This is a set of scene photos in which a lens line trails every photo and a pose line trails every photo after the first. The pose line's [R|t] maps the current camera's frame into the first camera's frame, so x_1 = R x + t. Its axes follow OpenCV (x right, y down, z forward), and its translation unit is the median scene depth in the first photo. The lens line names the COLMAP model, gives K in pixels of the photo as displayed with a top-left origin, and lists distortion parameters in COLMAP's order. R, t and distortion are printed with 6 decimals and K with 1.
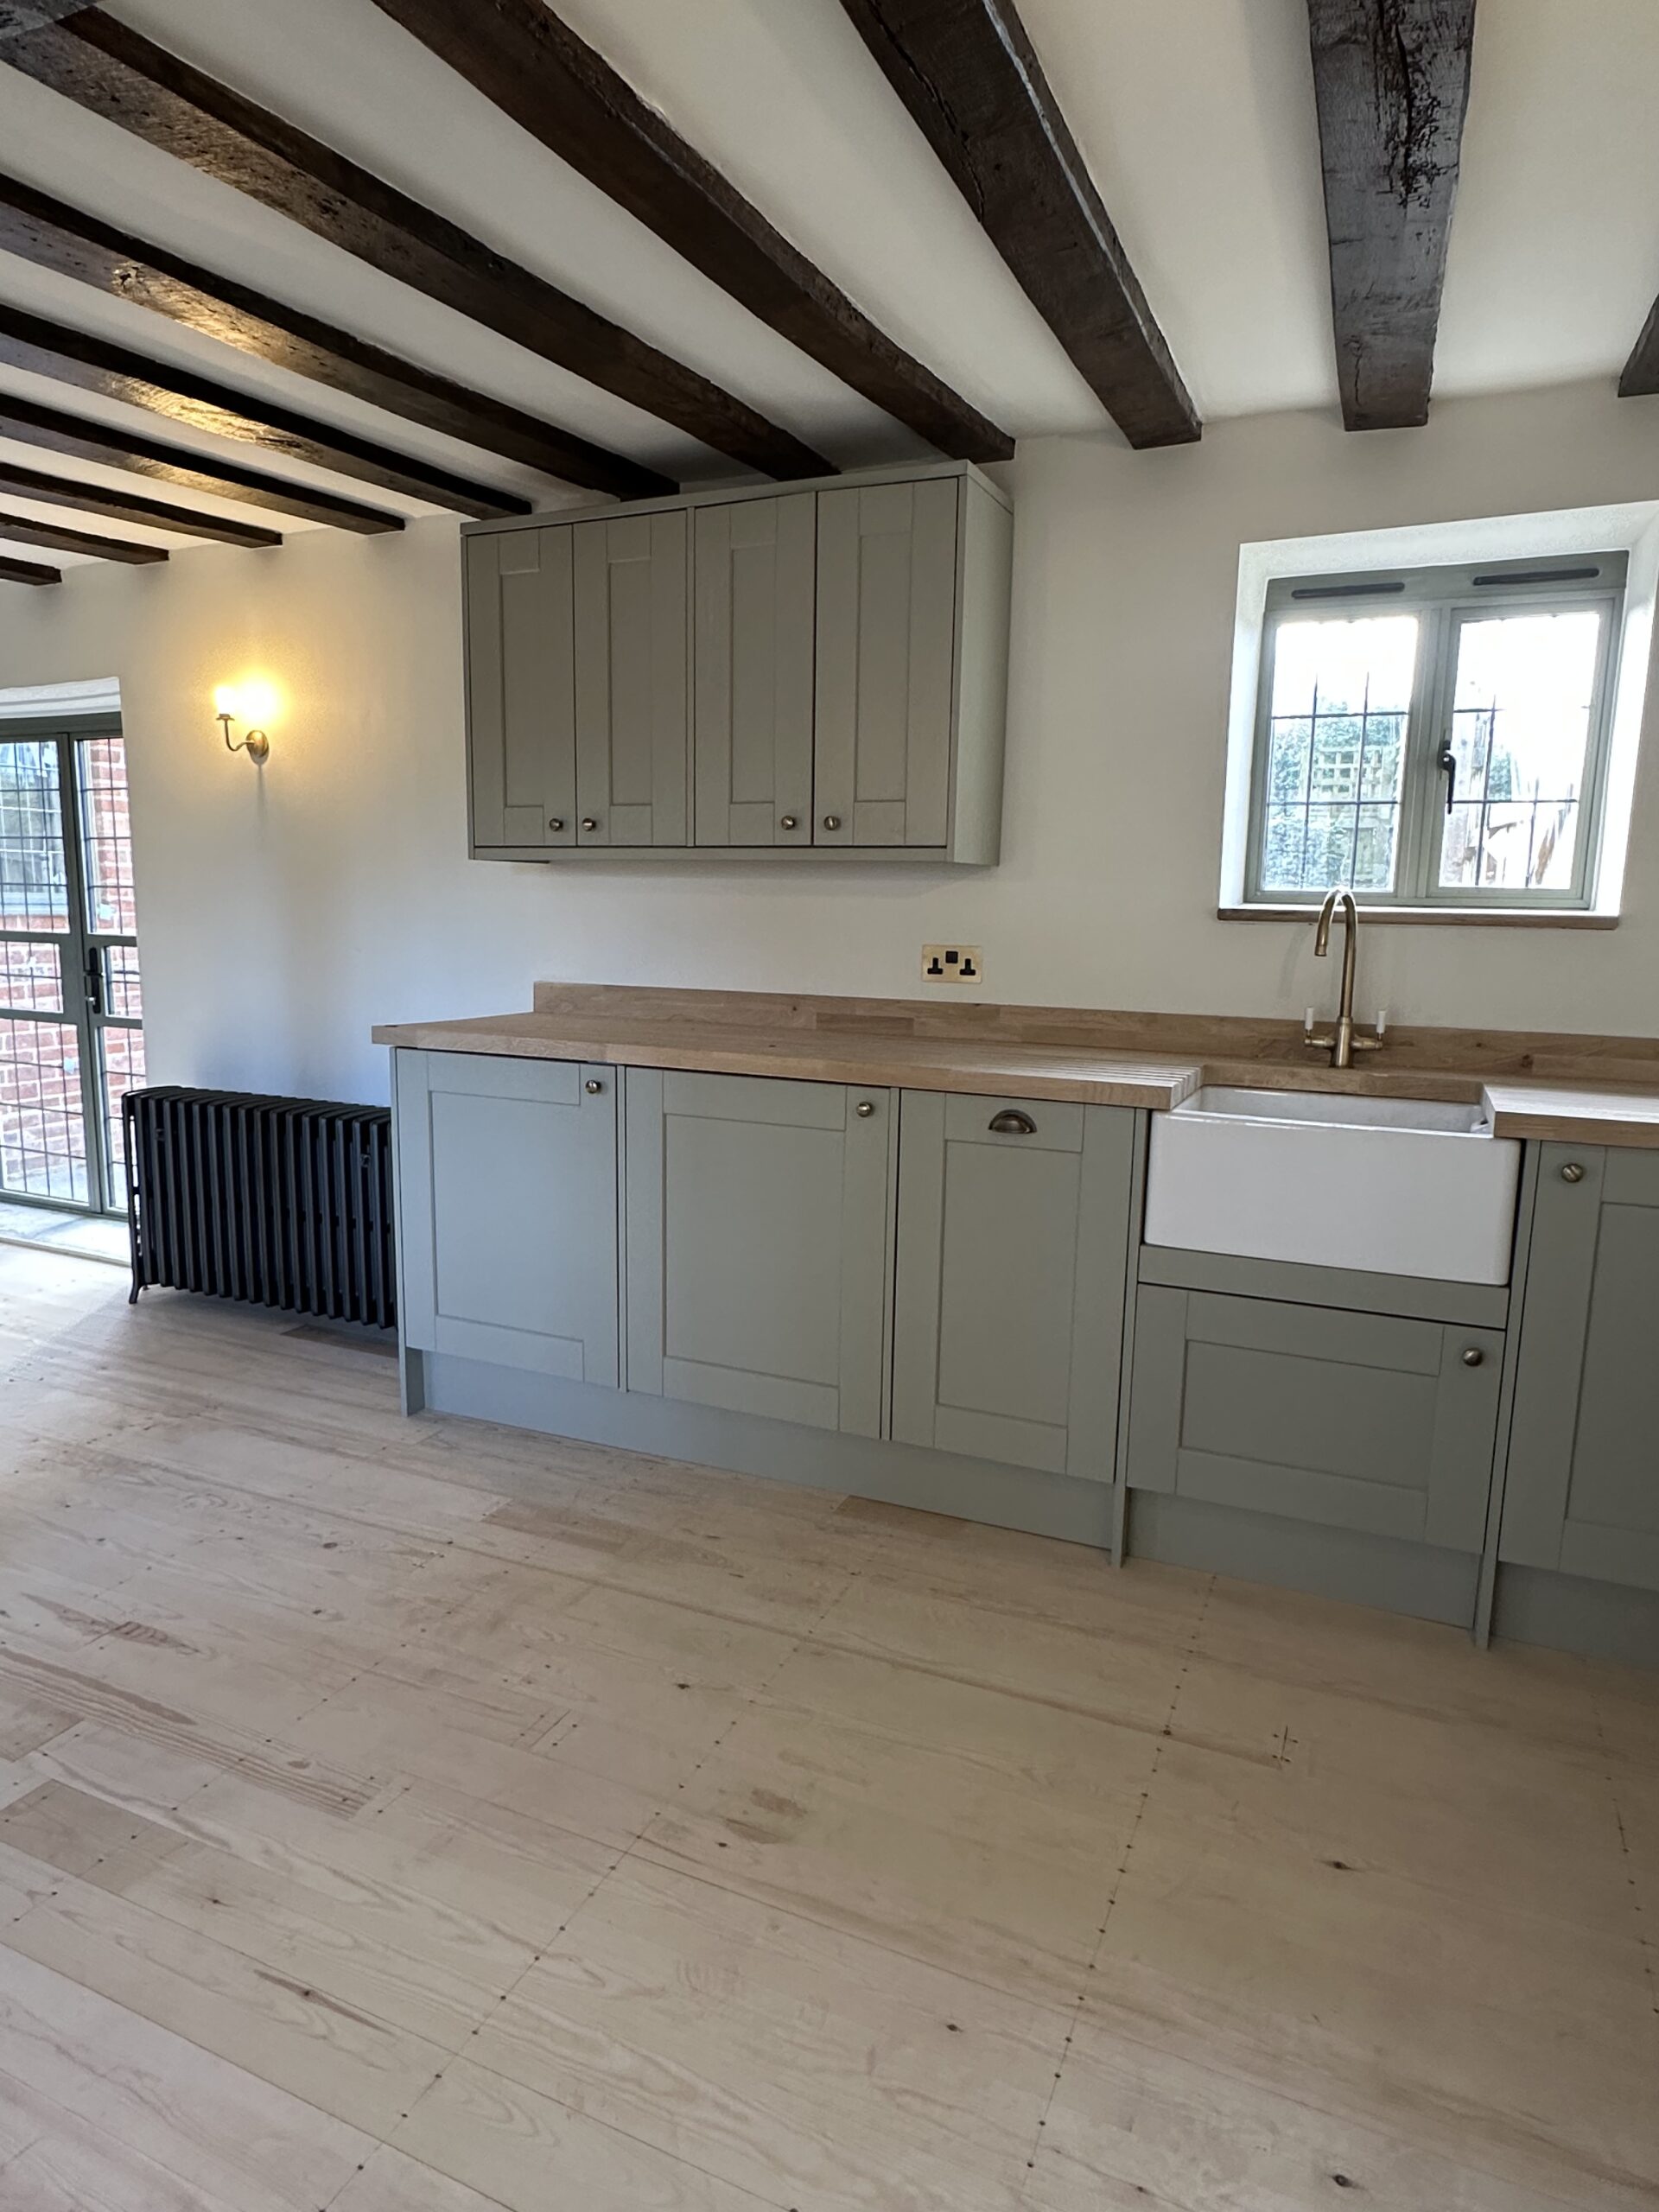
lens RADIAL K [[1338.2, 0, 826.7], [0, 1338.2, 1106.9], [0, 0, 1]] dist [0.001302, 0.000111]
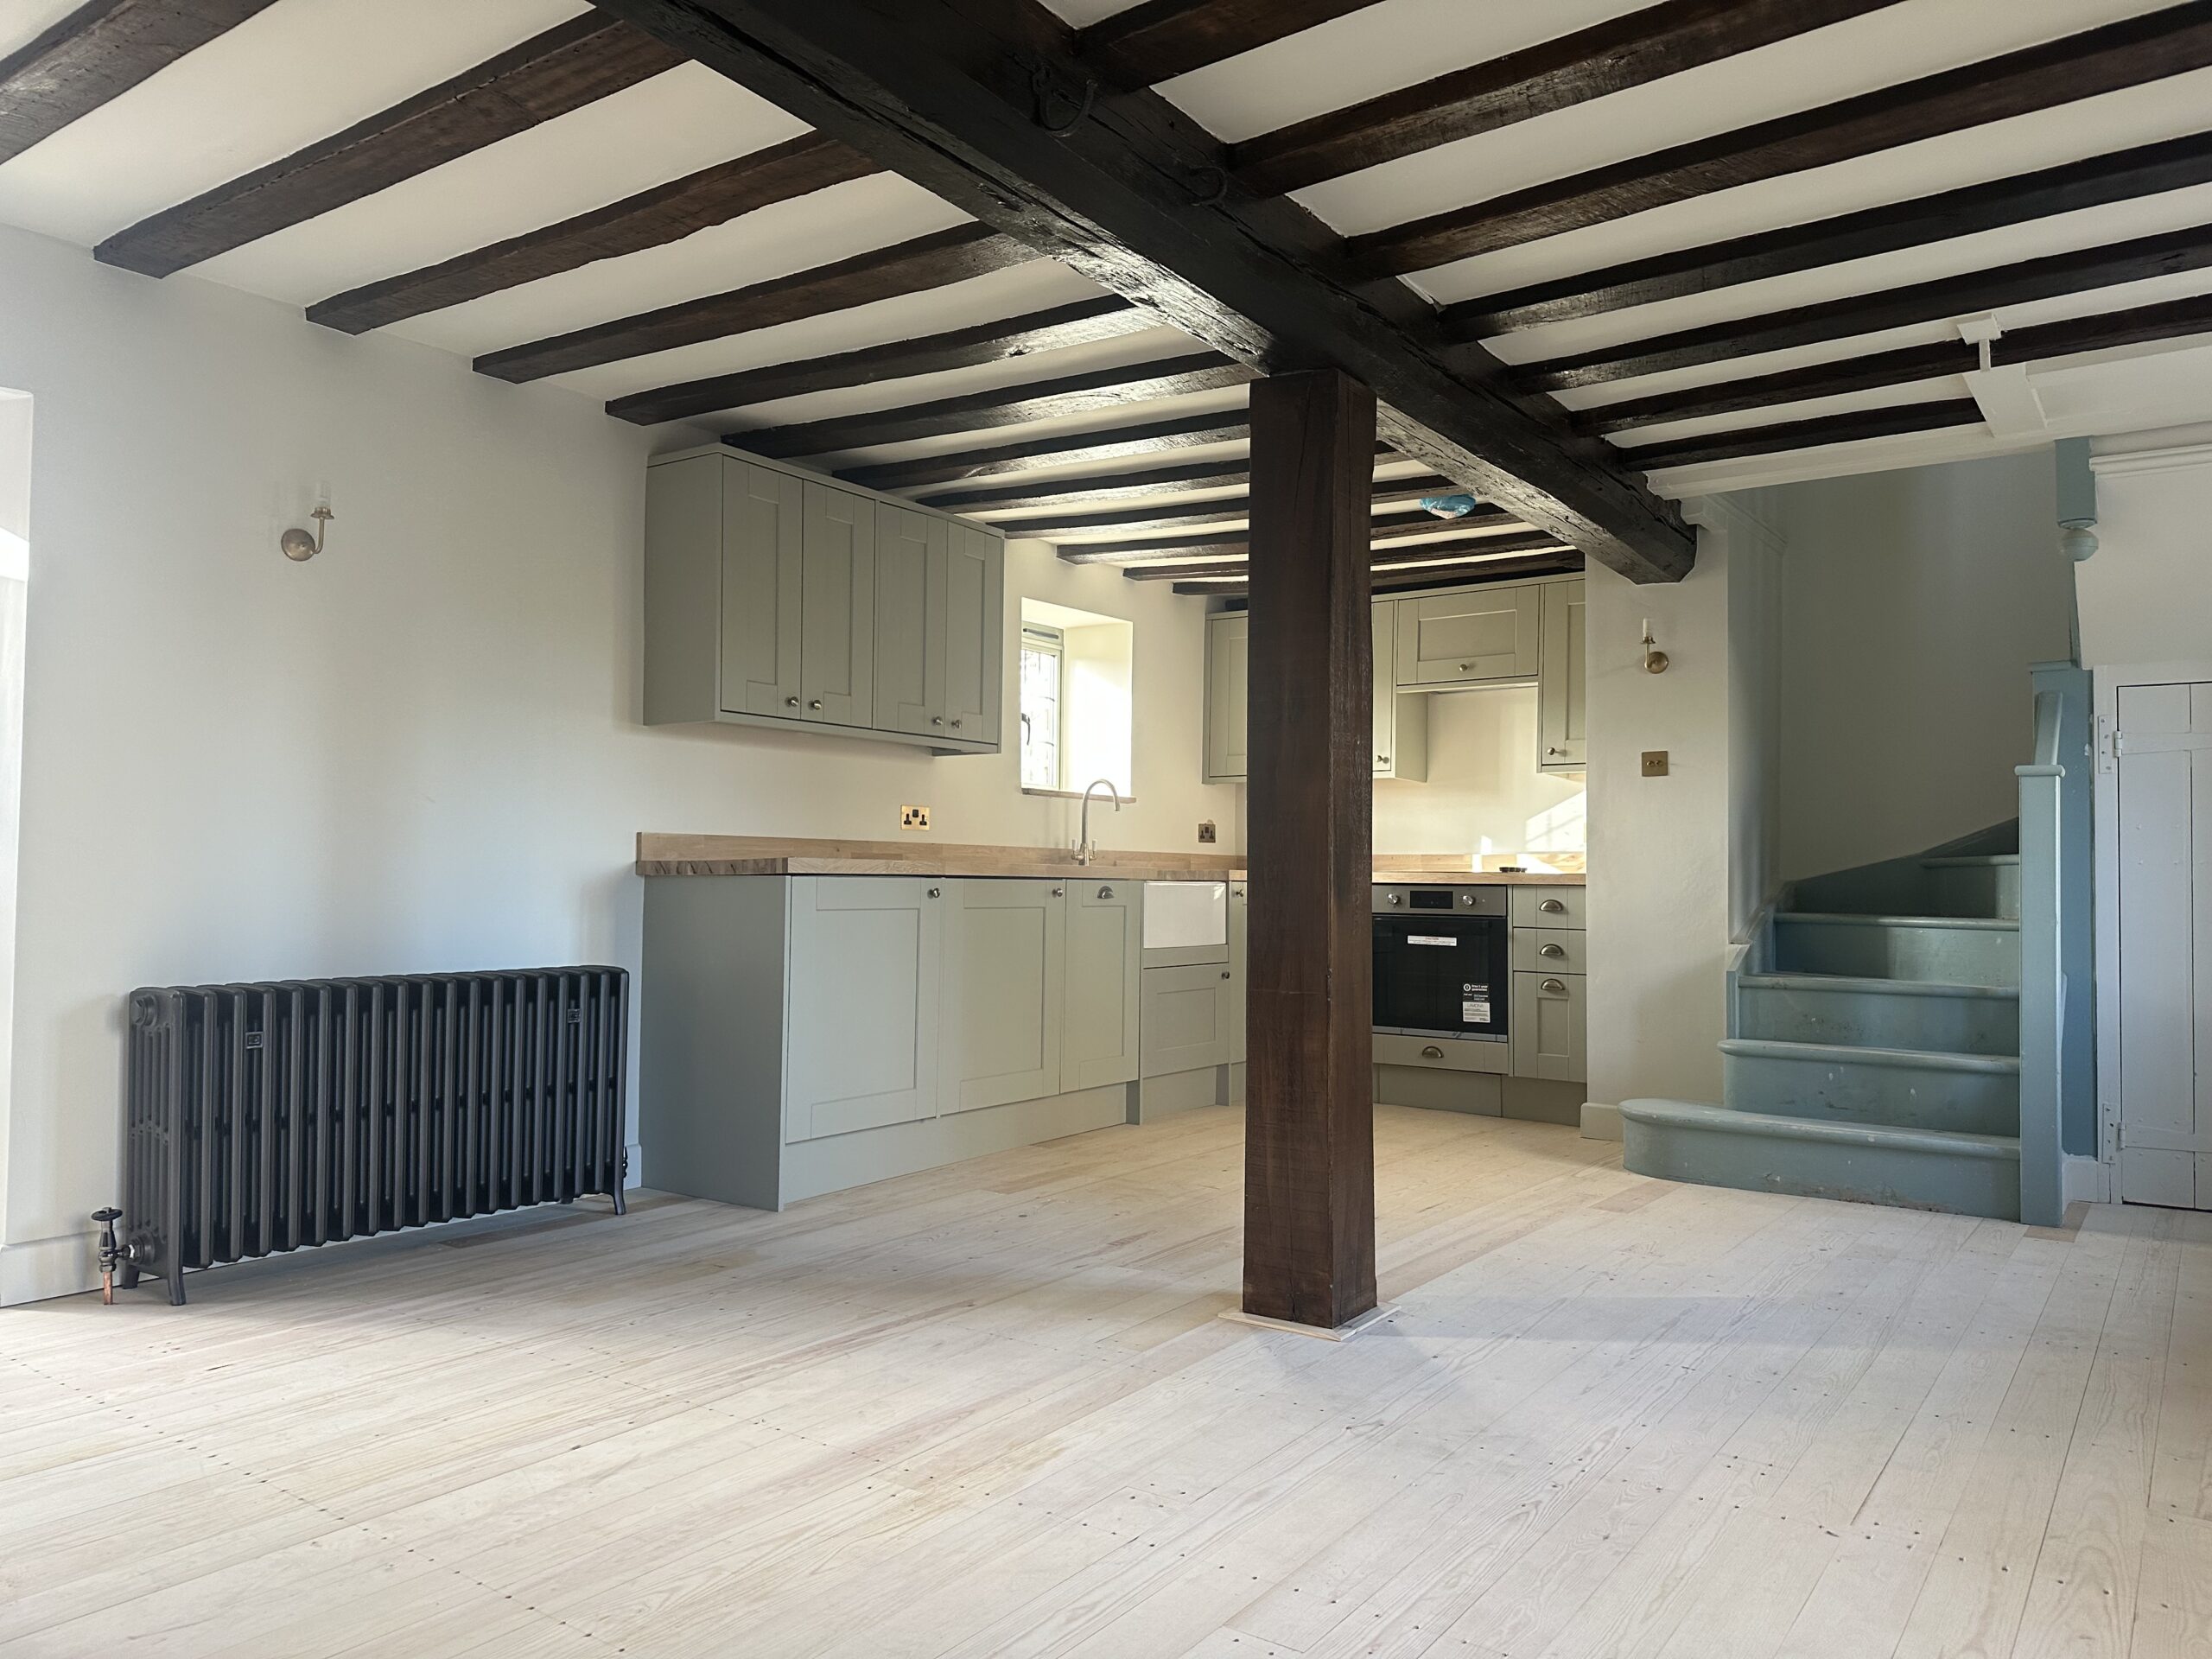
lens RADIAL K [[1562.3, 0, 1105.3], [0, 1562.3, 839.5], [0, 0, 1]] dist [0.074551, -0.008649]
pose [[0.173005, 0.011450, 0.984854, -1.968341], [0.144477, 0.988821, -0.036875, 0.017725], [-0.974267, 0.148669, 0.169416, 0.593191]]
